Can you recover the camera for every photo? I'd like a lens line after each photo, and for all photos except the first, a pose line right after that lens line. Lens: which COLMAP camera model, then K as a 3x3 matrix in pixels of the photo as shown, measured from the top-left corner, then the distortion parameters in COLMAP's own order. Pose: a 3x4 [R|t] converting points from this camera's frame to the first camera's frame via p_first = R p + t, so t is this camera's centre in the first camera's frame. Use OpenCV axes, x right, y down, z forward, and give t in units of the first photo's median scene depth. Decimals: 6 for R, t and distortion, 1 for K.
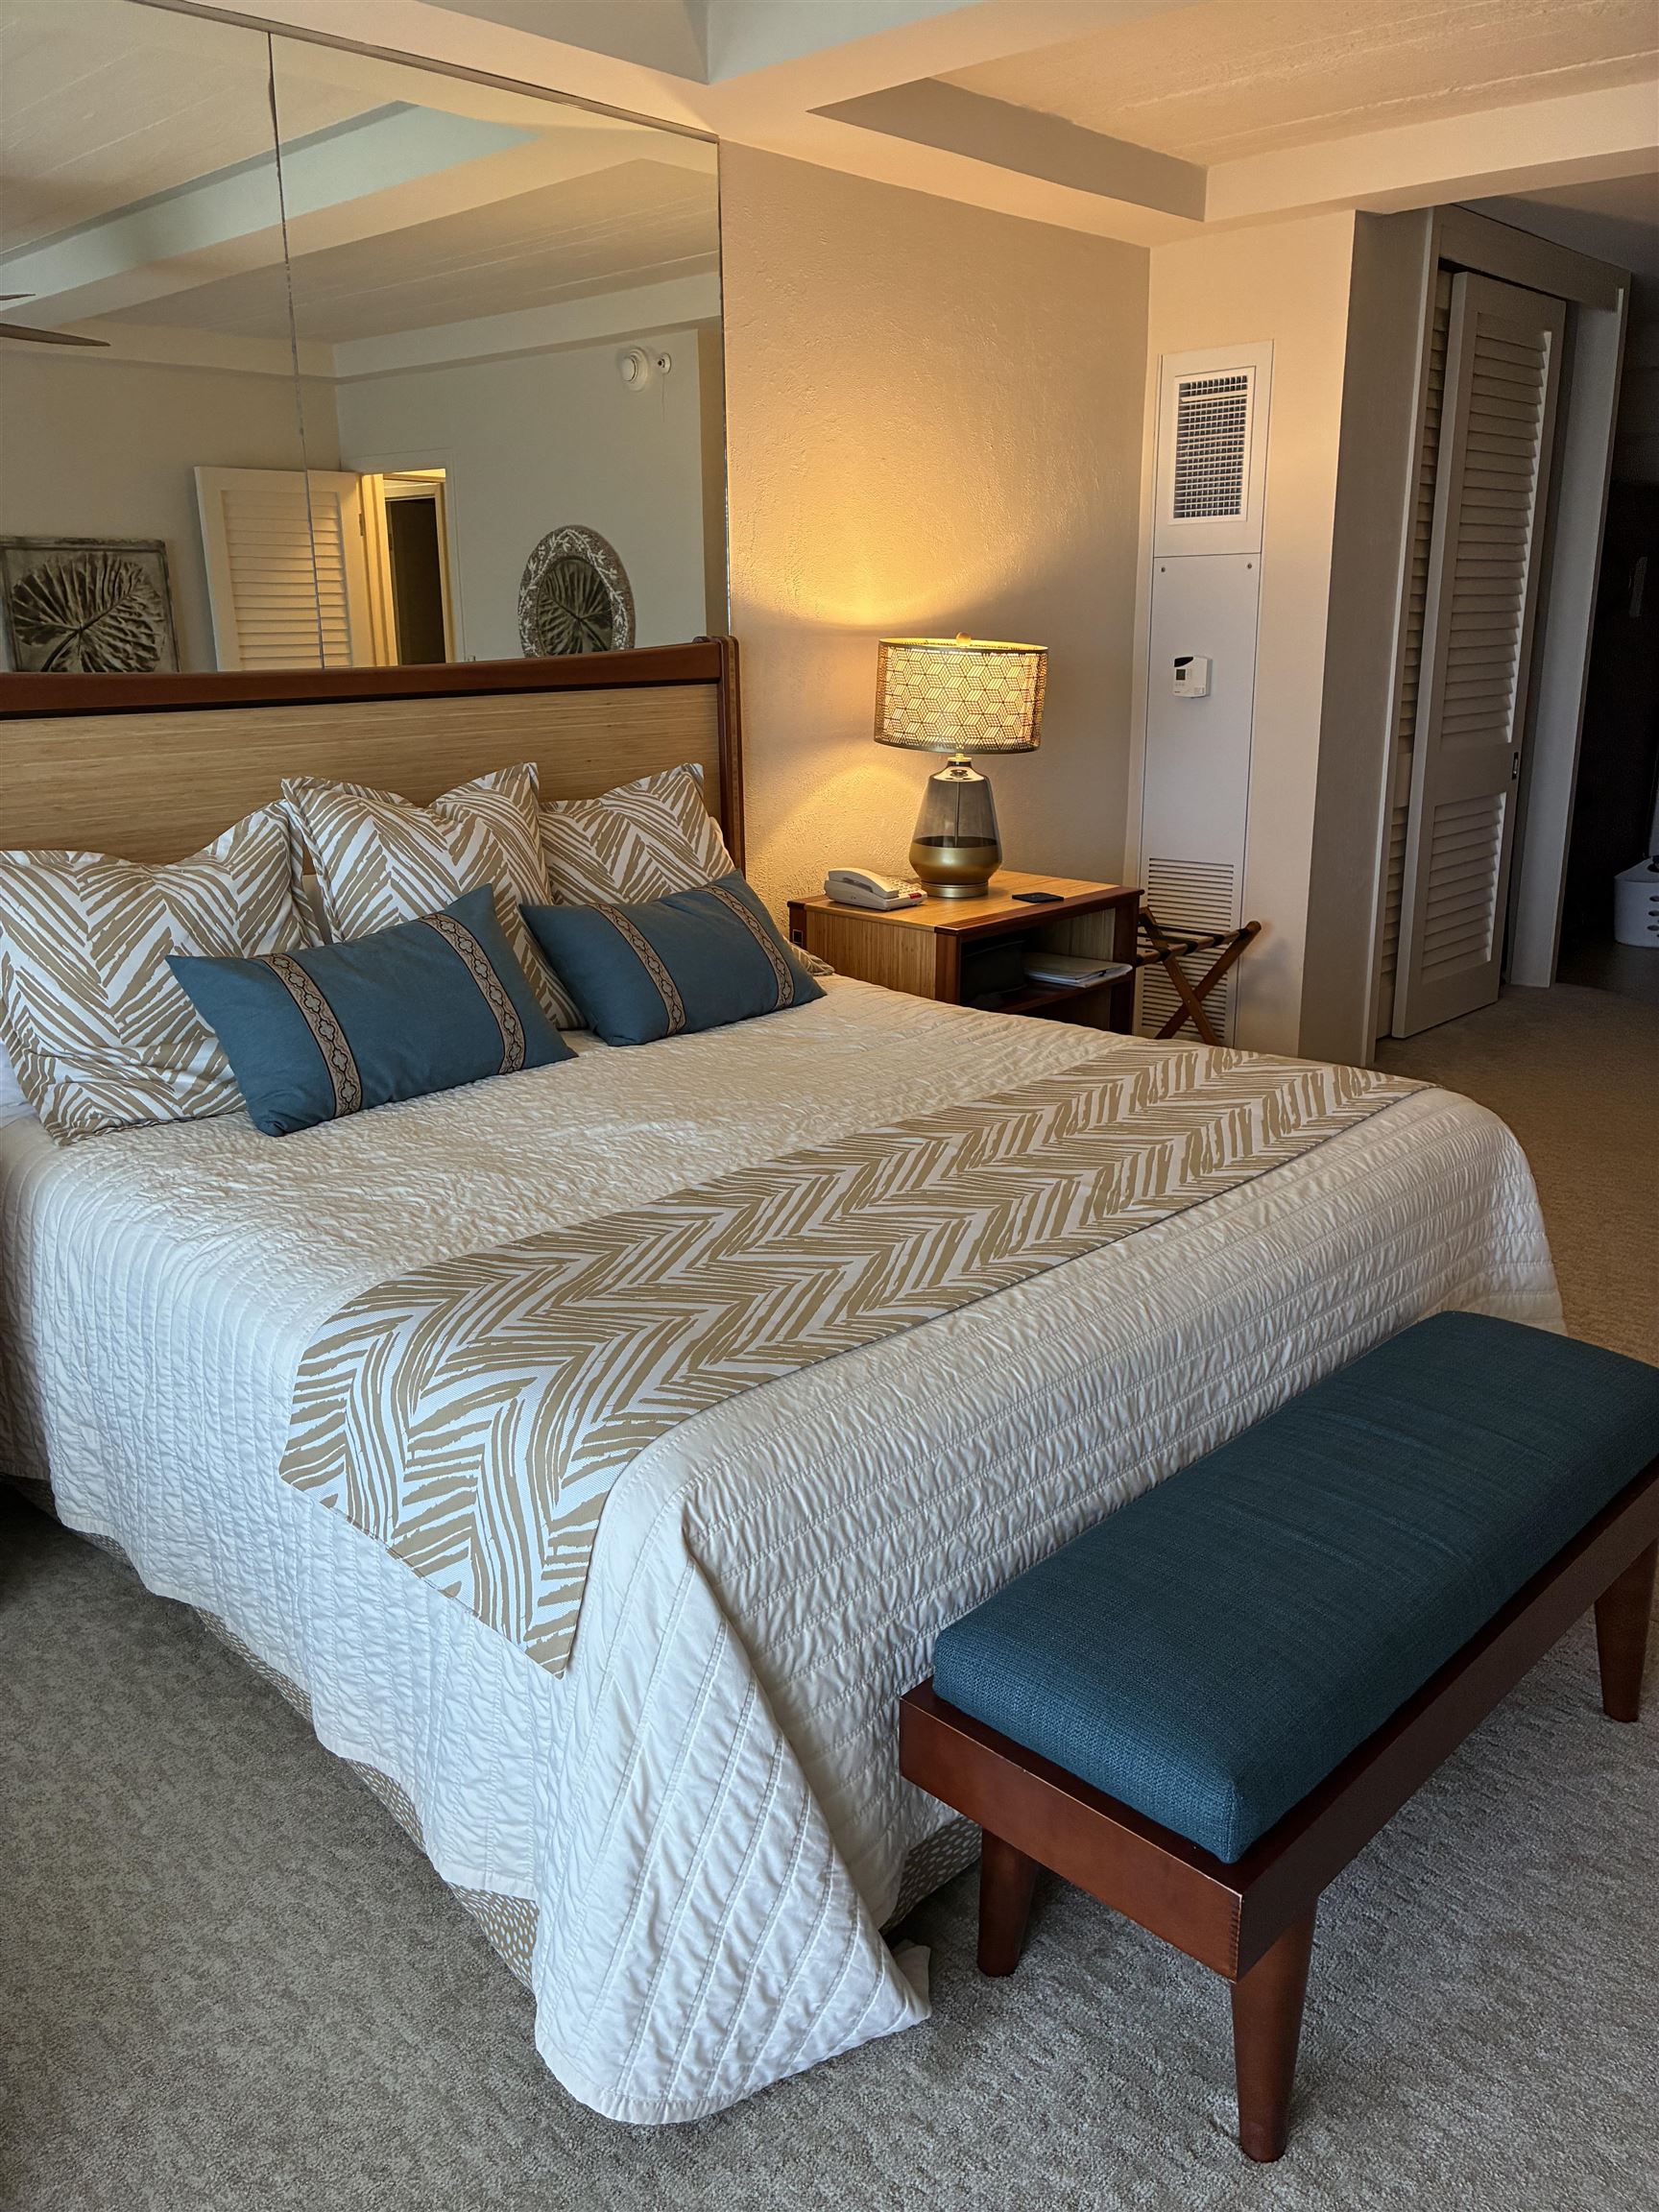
lens RADIAL K [[1678.5, 0, 824.5], [0, 1678.5, 1080.2], [0, 0, 1]] dist [0.063321, -0.136499]
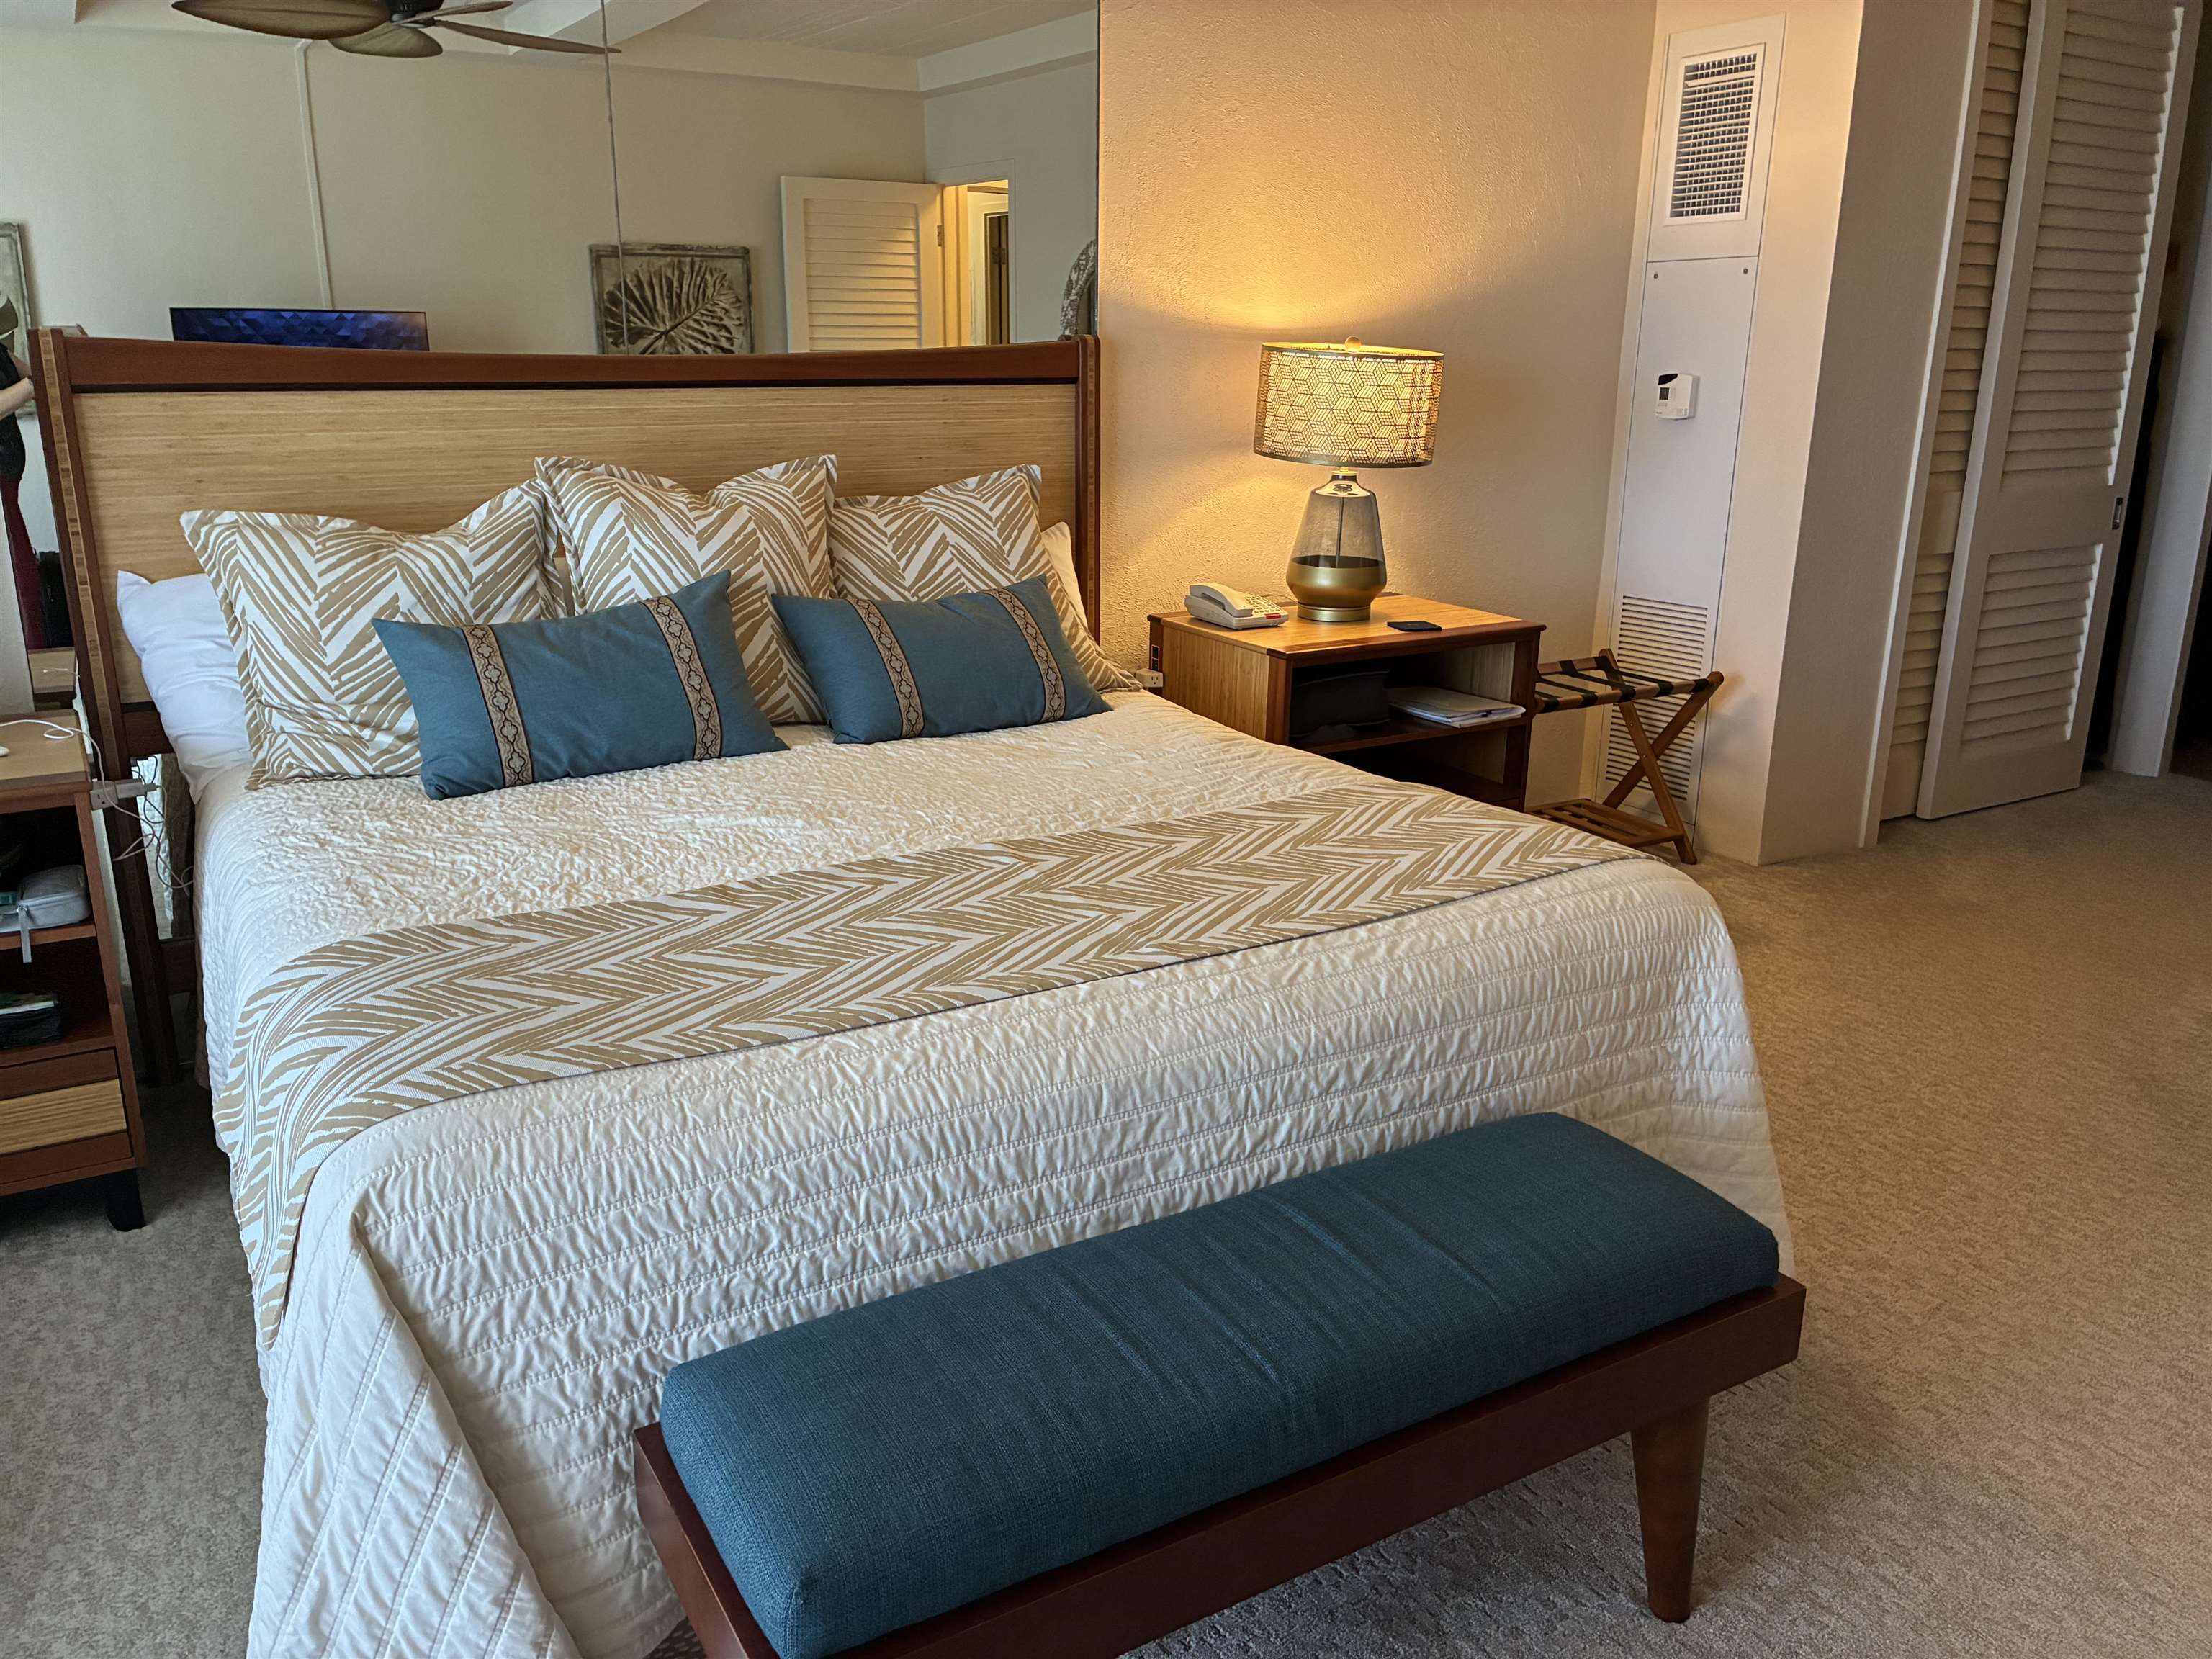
lens RADIAL K [[1685.1, 0, 1089.6], [0, 1685.1, 828.9], [0, 0, 1]] dist [0.042261, -0.045024]
pose [[0.965526, 0.088653, -0.244746, 0.306967], [-0.085632, 0.996062, 0.022978, -0.006462], [0.245819, -0.001227, 0.969315, 0.094246]]
